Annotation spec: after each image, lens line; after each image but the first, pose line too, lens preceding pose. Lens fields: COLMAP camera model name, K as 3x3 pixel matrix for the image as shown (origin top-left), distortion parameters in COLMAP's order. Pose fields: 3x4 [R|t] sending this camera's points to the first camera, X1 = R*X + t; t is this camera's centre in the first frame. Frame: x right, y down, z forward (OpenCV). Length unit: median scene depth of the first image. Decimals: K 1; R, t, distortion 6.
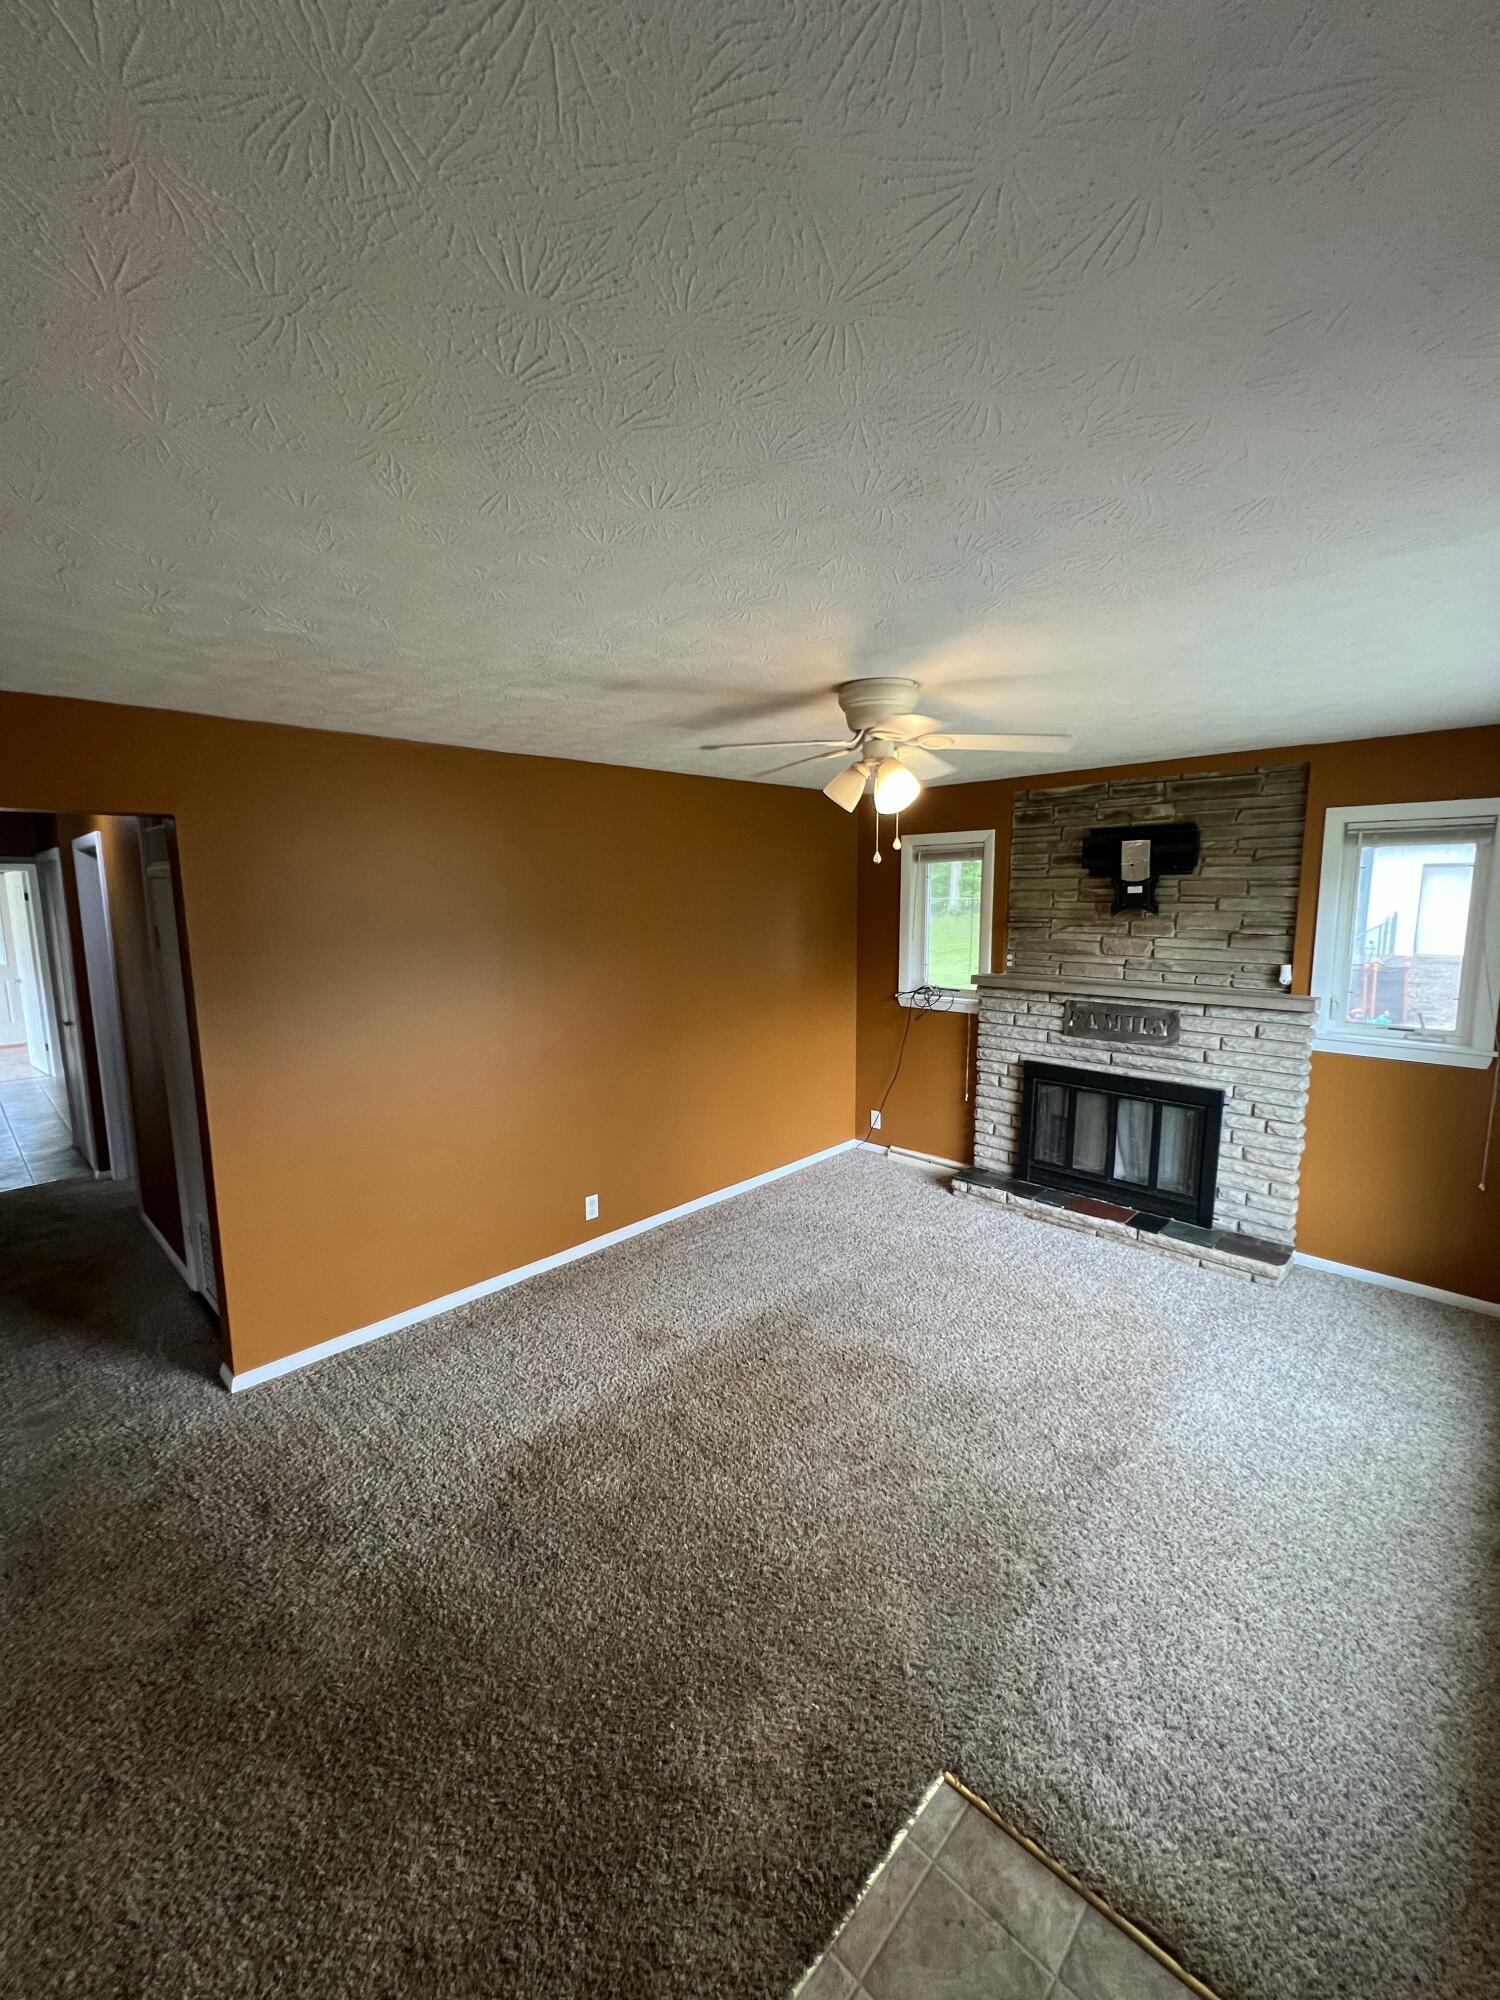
lens RADIAL K [[801.2, 0, 747.7], [0, 801.2, 1000.0], [0, 0, 1]] dist [-0.002114, 0.000957]
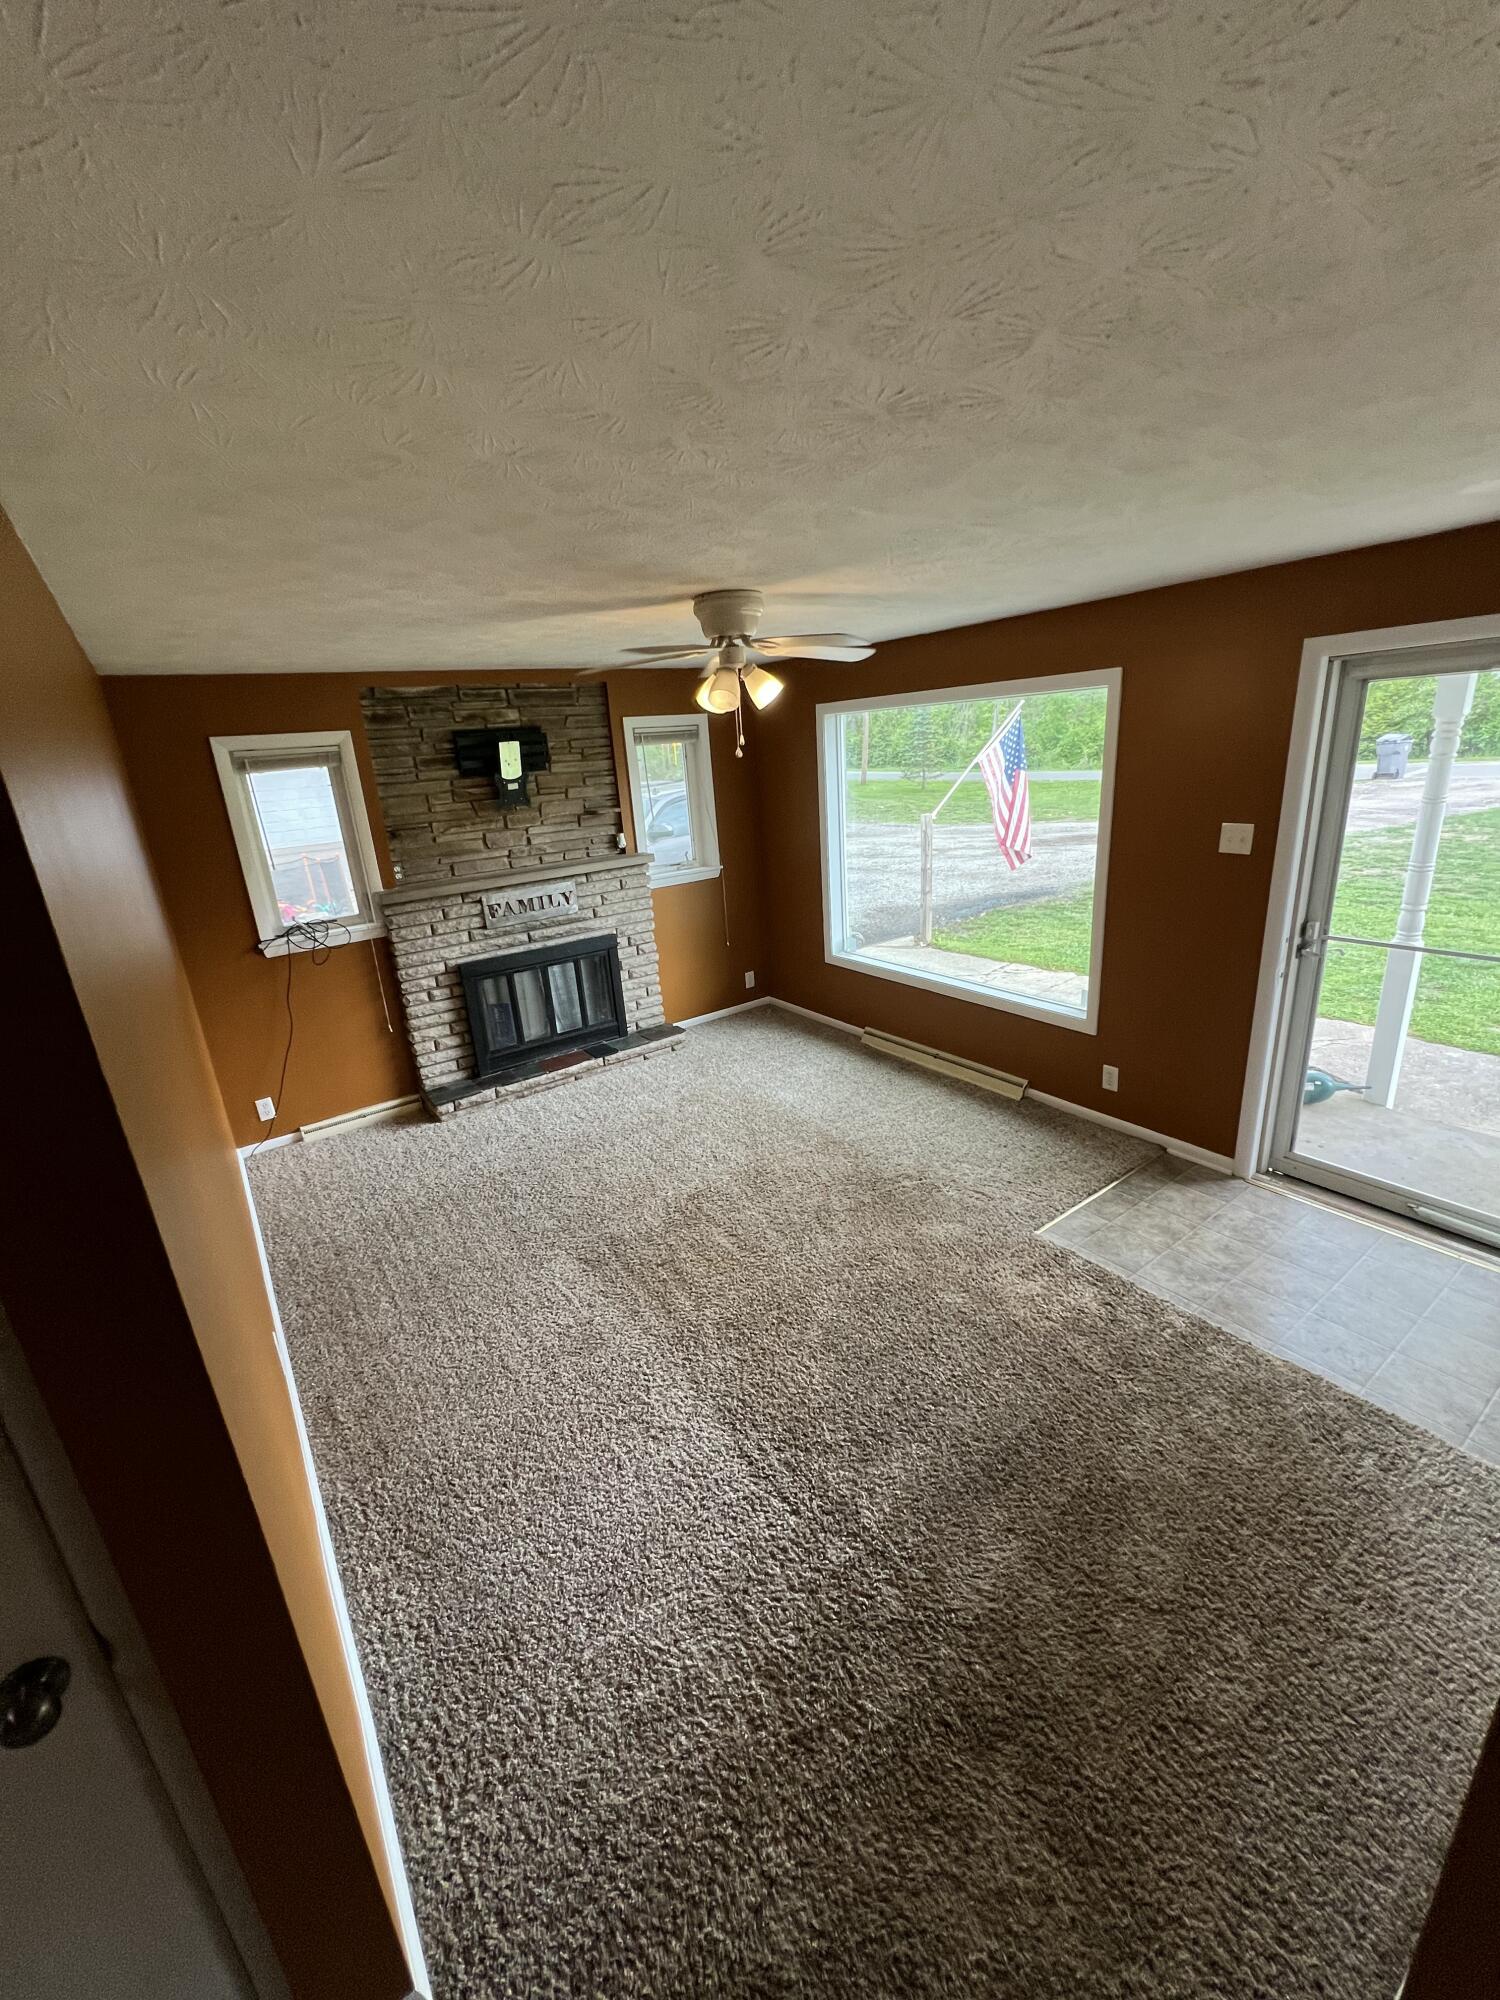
lens RADIAL K [[801.2, 0, 747.7], [0, 801.2, 1001.4], [0, 0, 1]] dist [-0.002114, 0.000957]
pose [[0.181035, -0.302793, 0.935704, -0.580668], [0.201470, 0.942666, 0.266067, -0.081245], [-0.962619, 0.140349, 0.231660, 0.436719]]
